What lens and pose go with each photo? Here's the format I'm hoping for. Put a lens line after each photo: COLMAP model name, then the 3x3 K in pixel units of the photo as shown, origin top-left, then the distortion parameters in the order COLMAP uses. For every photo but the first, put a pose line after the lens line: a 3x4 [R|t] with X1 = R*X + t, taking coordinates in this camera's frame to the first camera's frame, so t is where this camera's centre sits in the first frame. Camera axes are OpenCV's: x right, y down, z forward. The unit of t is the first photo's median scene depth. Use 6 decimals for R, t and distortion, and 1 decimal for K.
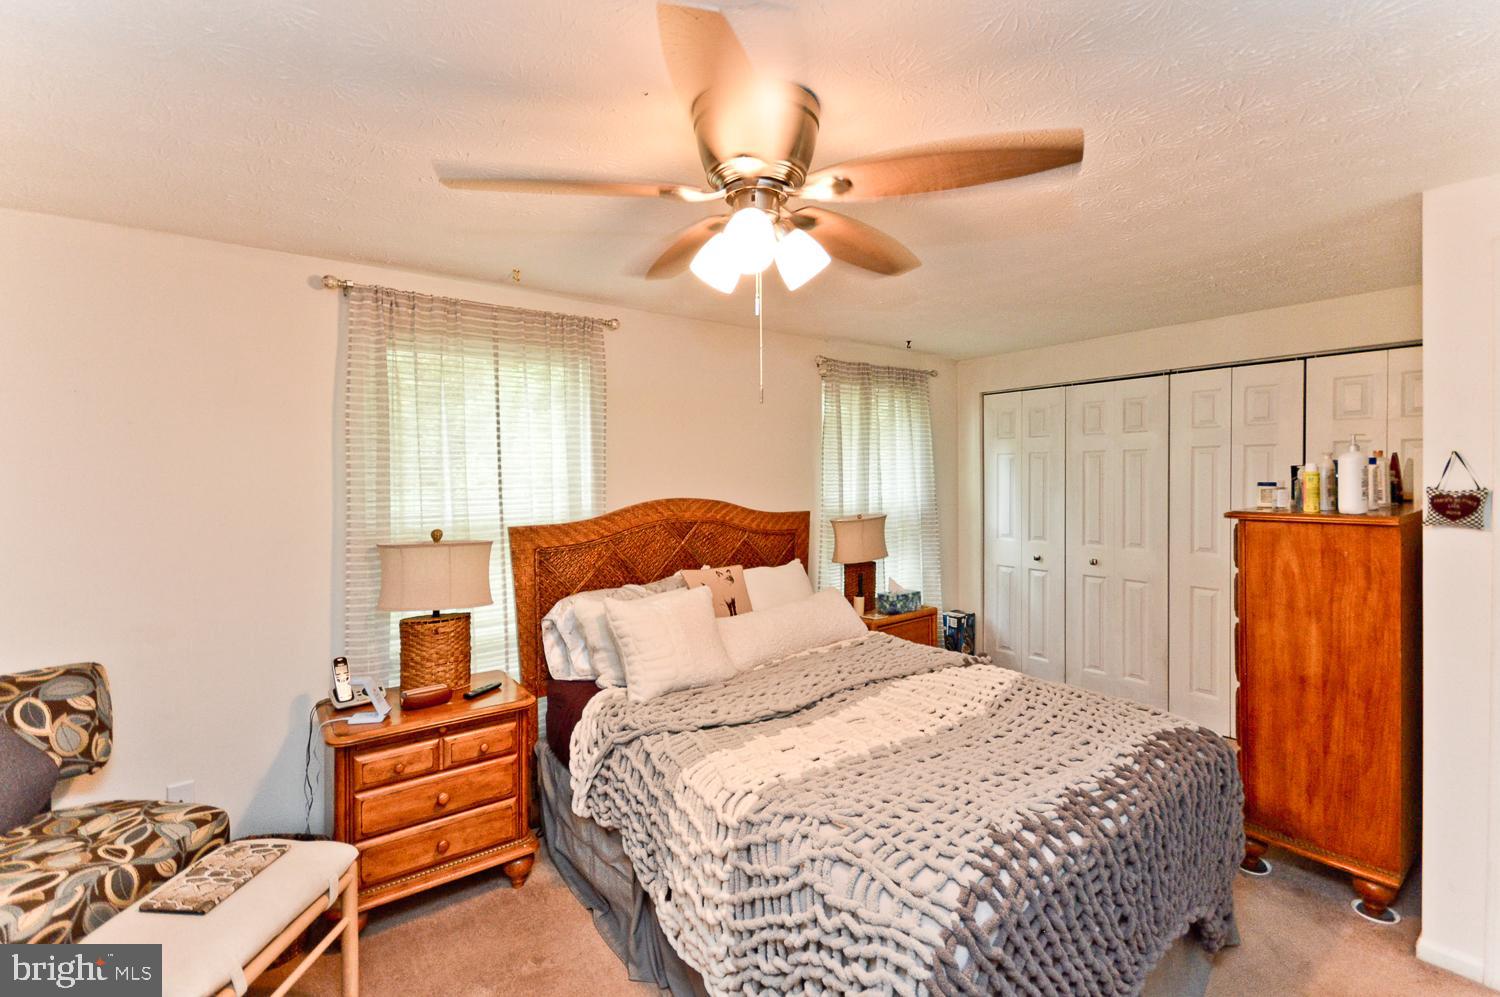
lens RADIAL K [[688.3, 0, 753.2], [0, 688.3, 491.7], [0, 0, 1]] dist [0.005045, -0.001620]
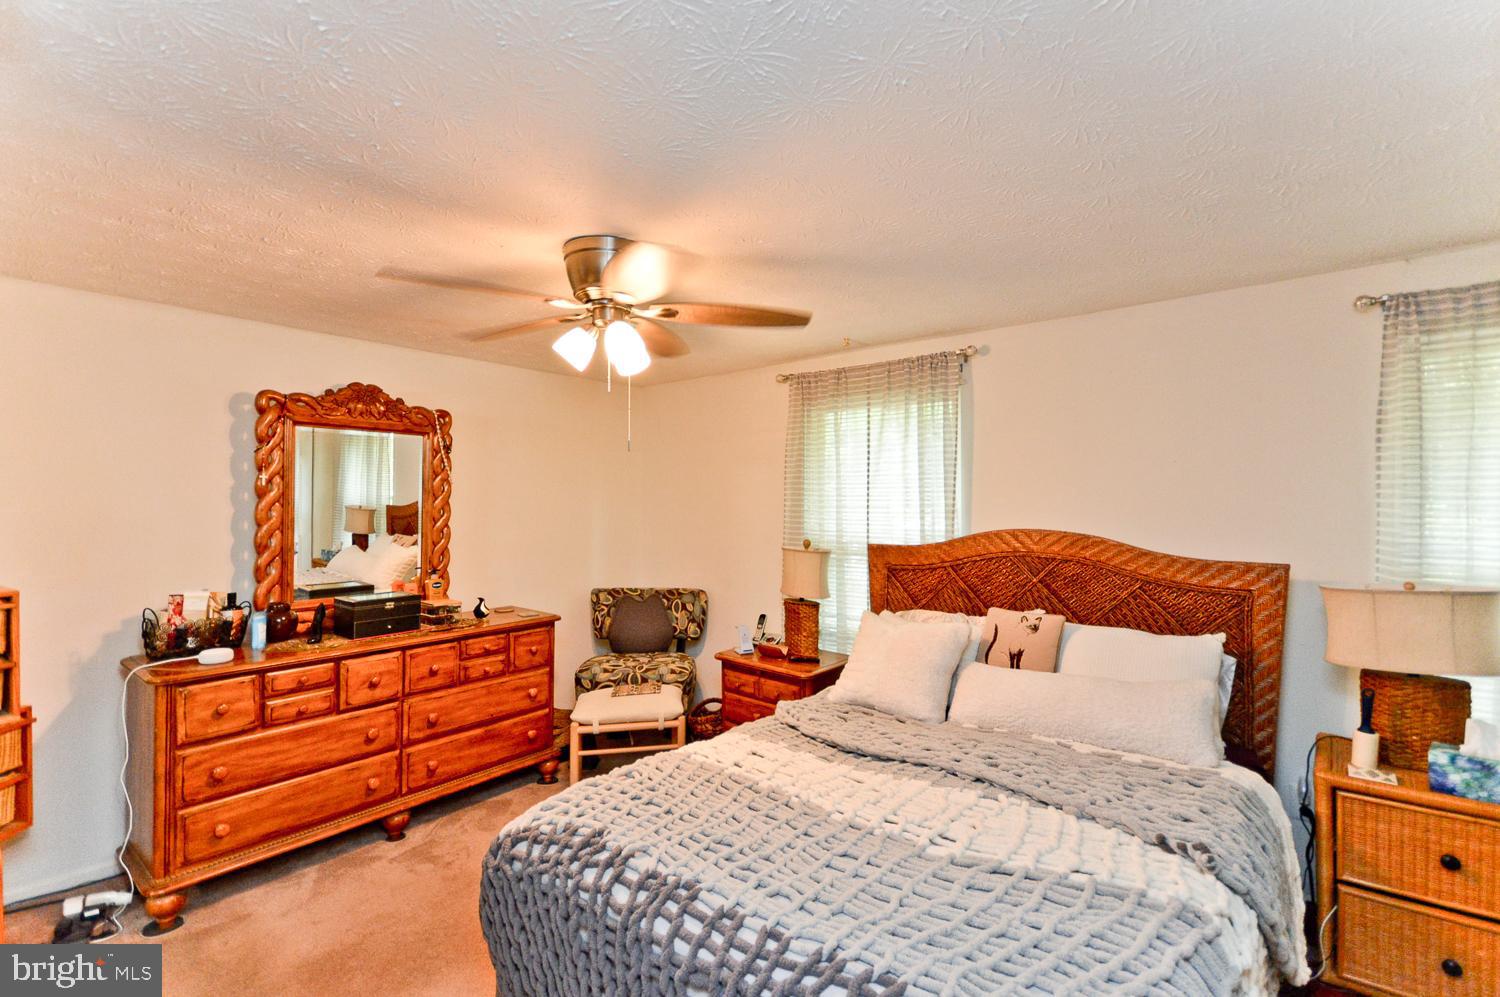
lens RADIAL K [[688.3, 0, 745.1], [0, 688.3, 498.1], [0, 0, 1]] dist [0.005045, -0.001620]
pose [[0.176190, 0.003422, -0.984350, 0.802706], [-0.029360, 0.999567, -0.001781, -0.020181], [0.983918, 0.029214, 0.176214, 0.559776]]
